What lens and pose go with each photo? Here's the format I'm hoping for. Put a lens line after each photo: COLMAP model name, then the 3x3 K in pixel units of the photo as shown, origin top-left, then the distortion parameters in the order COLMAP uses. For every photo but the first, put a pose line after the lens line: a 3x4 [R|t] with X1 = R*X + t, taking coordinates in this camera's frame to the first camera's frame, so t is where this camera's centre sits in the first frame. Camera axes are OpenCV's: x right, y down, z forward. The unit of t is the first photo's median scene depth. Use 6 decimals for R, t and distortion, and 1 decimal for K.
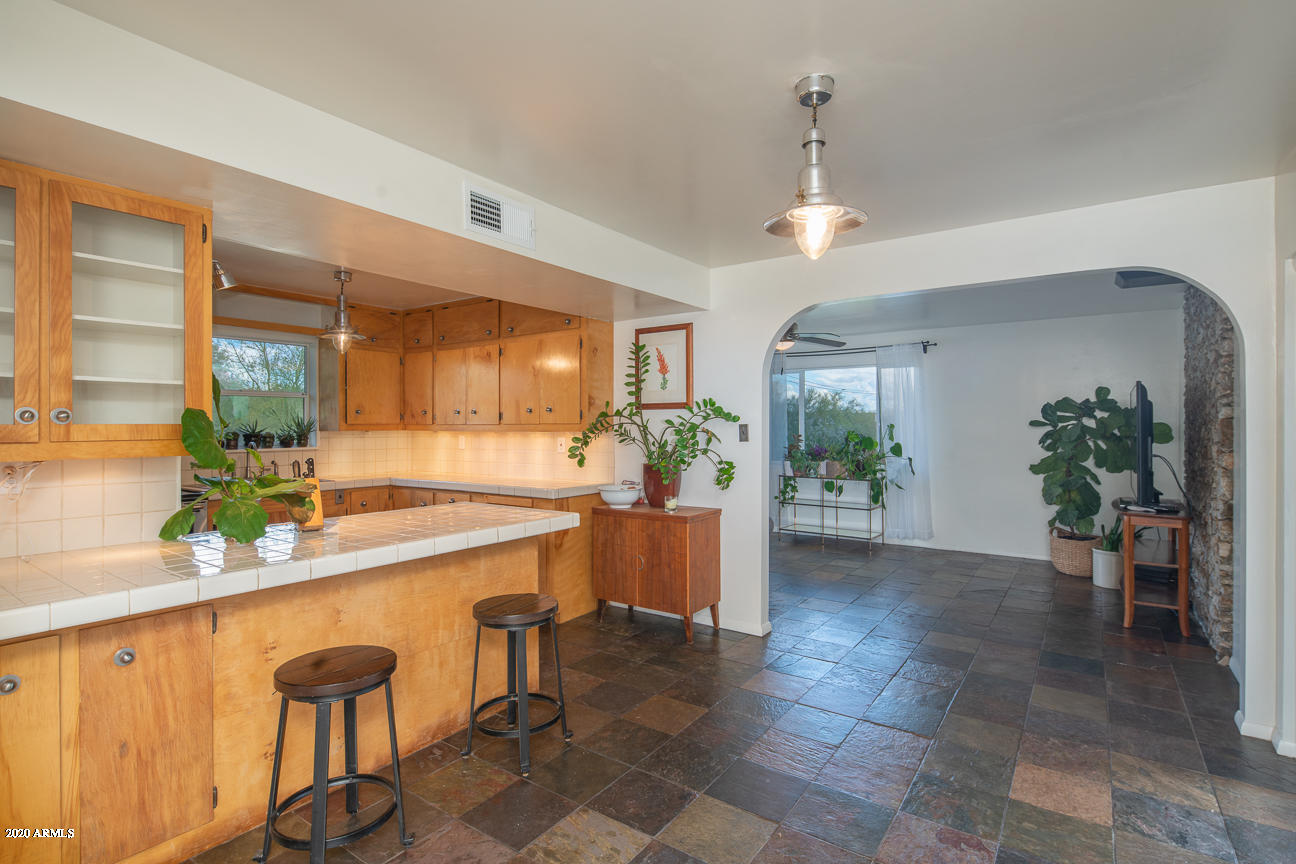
lens RADIAL K [[652.5, 0, 645.1], [0, 652.5, 431.5], [0, 0, 1]] dist [0.001972, 0.000321]
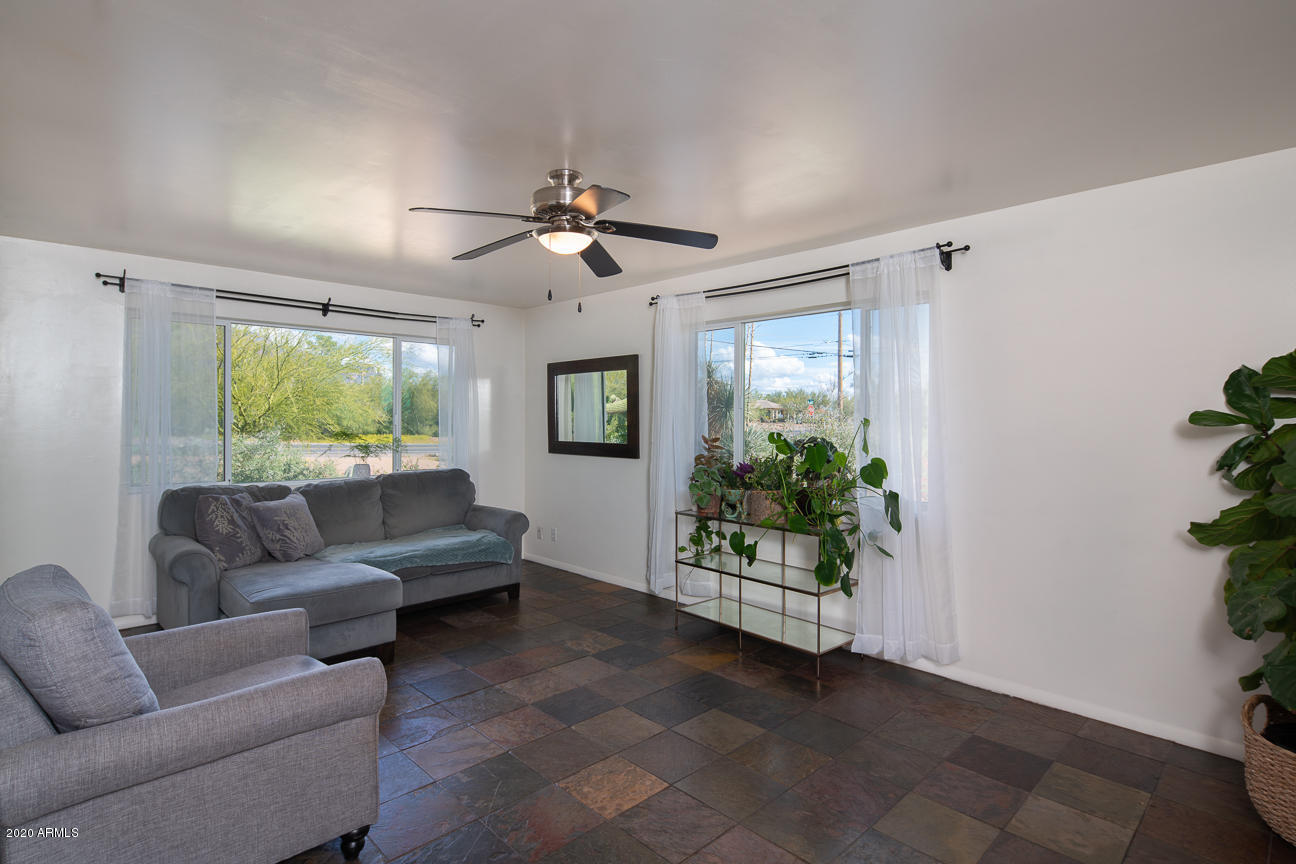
lens RADIAL K [[652.5, 0, 650.1], [0, 652.5, 422.0], [0, 0, 1]] dist [0.001972, 0.000321]
pose [[0.976786, 0.003045, -0.214197, 0.328180], [-0.002851, 0.999995, 0.001213, -0.009139], [0.214199, -0.000574, 0.976790, 0.501590]]
